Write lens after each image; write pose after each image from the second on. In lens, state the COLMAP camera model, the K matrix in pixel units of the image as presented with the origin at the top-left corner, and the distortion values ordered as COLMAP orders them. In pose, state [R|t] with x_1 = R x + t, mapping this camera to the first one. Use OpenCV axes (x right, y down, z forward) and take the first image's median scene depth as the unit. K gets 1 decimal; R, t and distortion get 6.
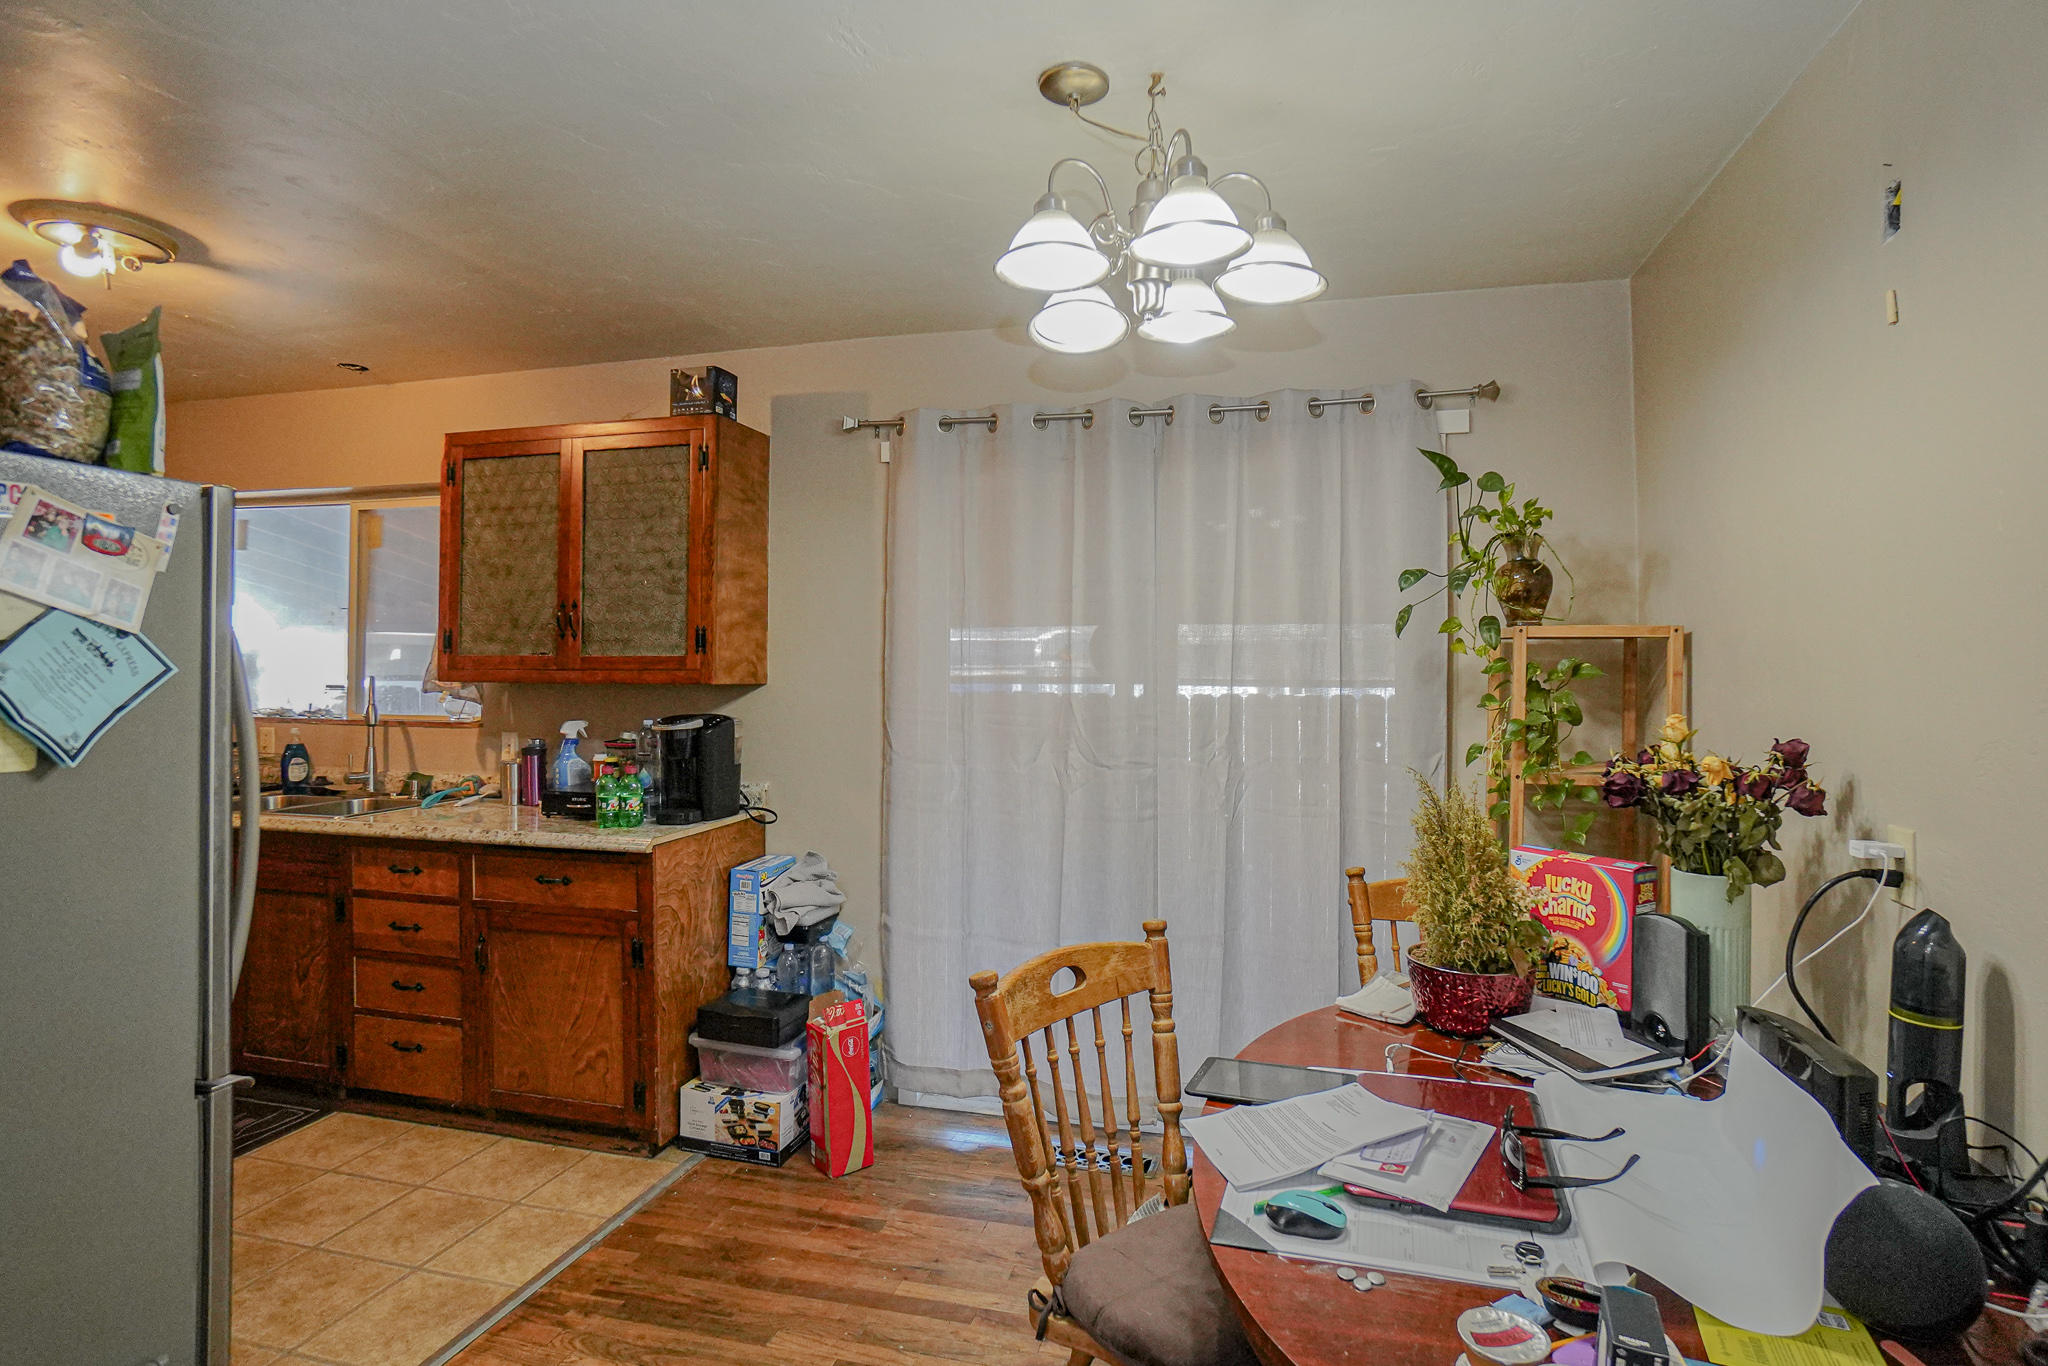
lens RADIAL K [[1076.0, 0, 1021.7], [0, 1076.0, 667.0], [0, 0, 1]] dist [-0.014742, 0.000555]
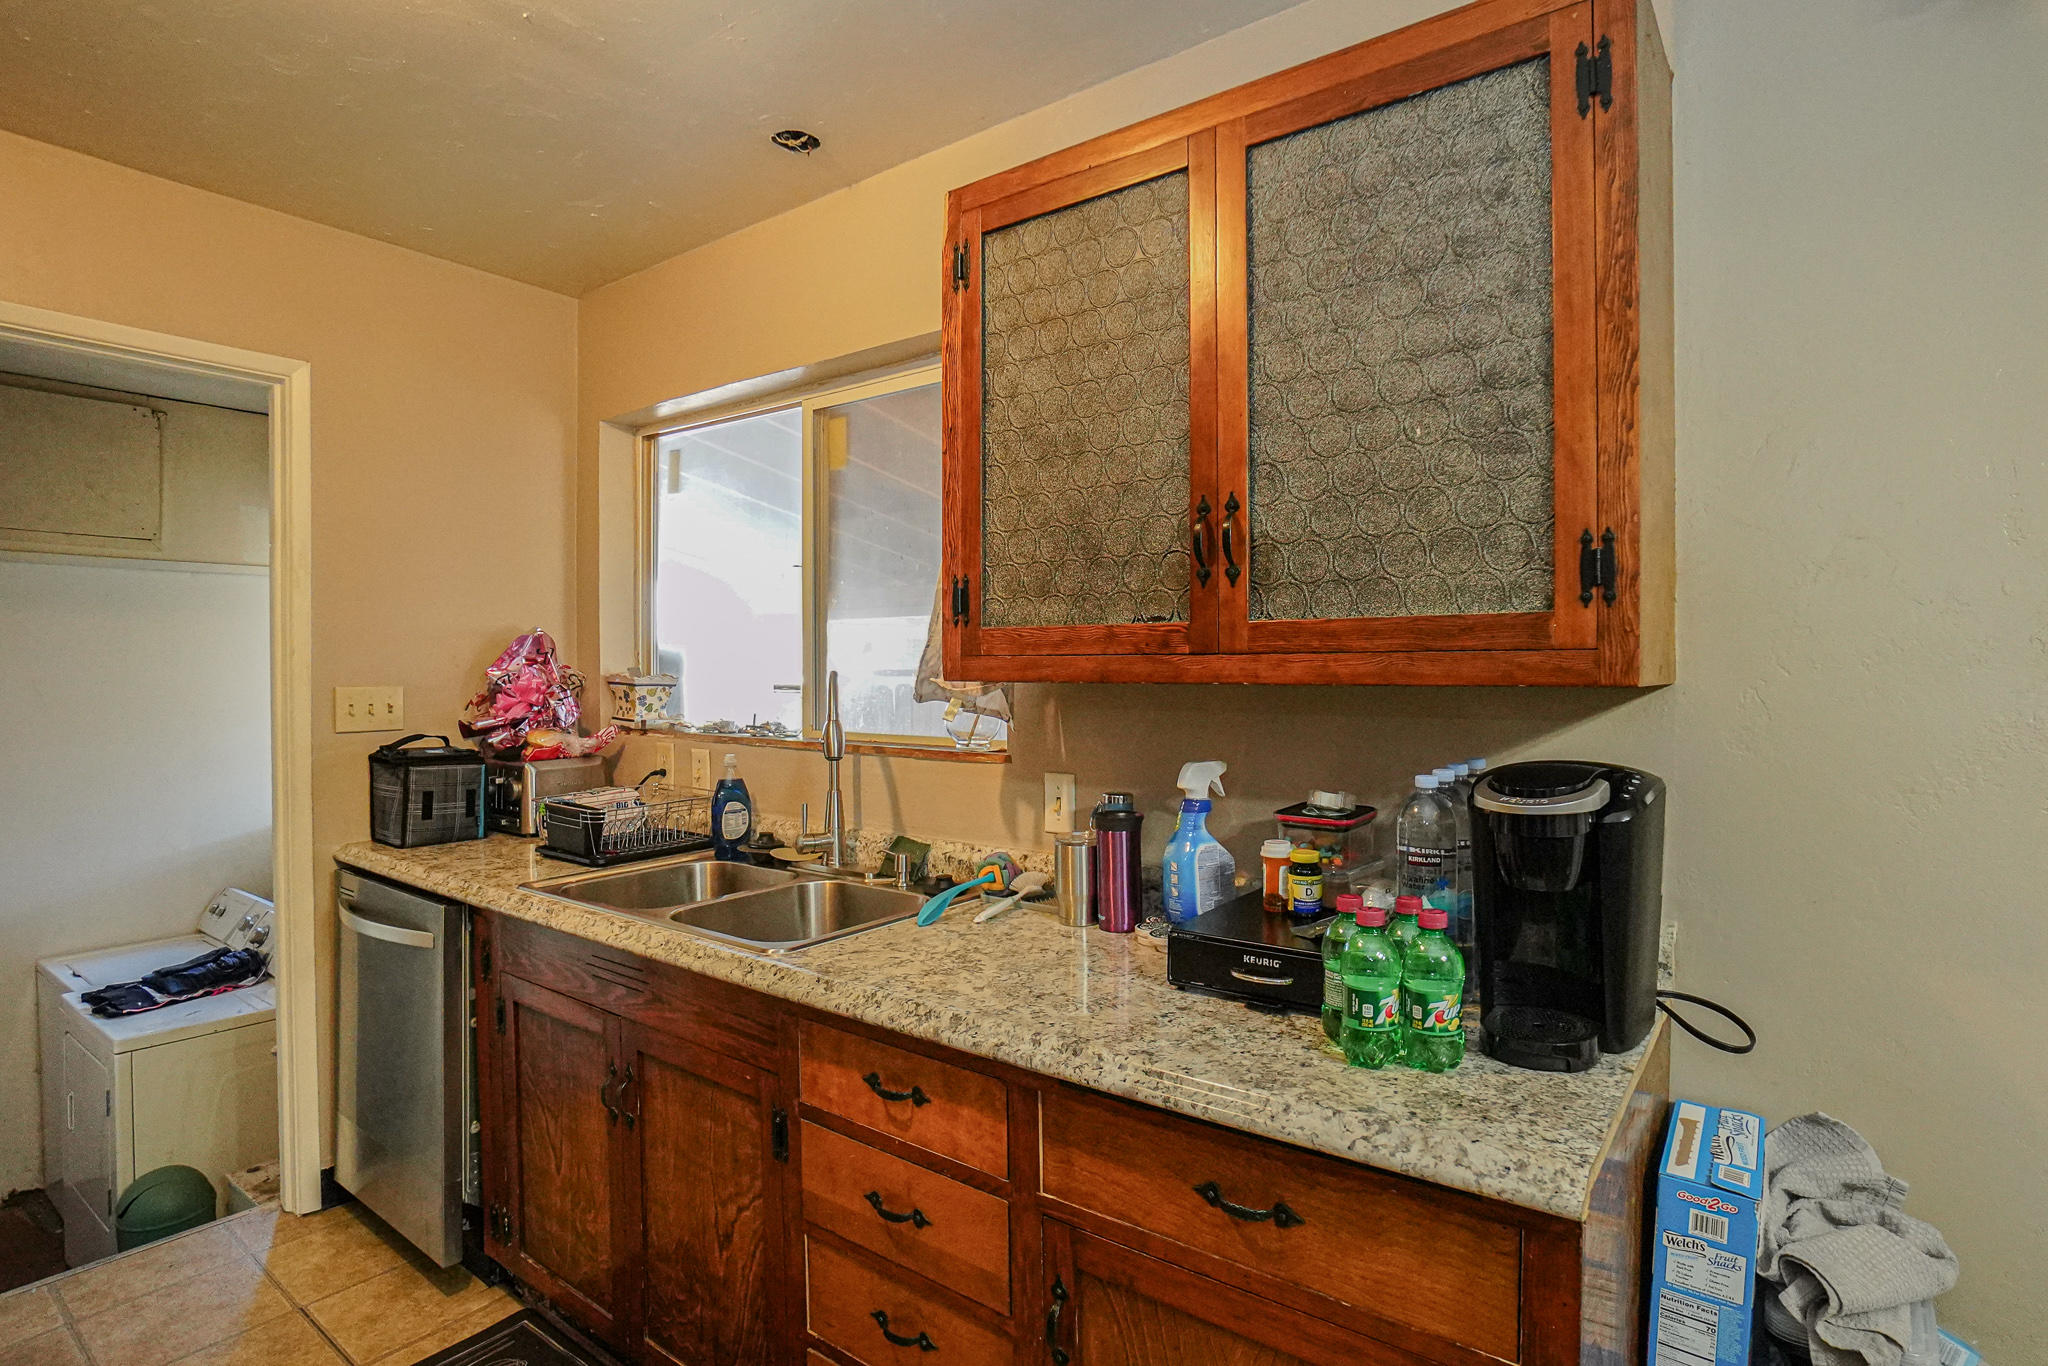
lens RADIAL K [[1018.8, 0, 1024.0], [0, 1018.8, 683.0], [0, 0, 1]] dist [0.000407, 0.000014]
pose [[0.930379, -0.003503, -0.366583, -0.335882], [0.012711, 0.999661, 0.022706, 0.003931], [0.366380, -0.025785, 0.930108, 0.570218]]
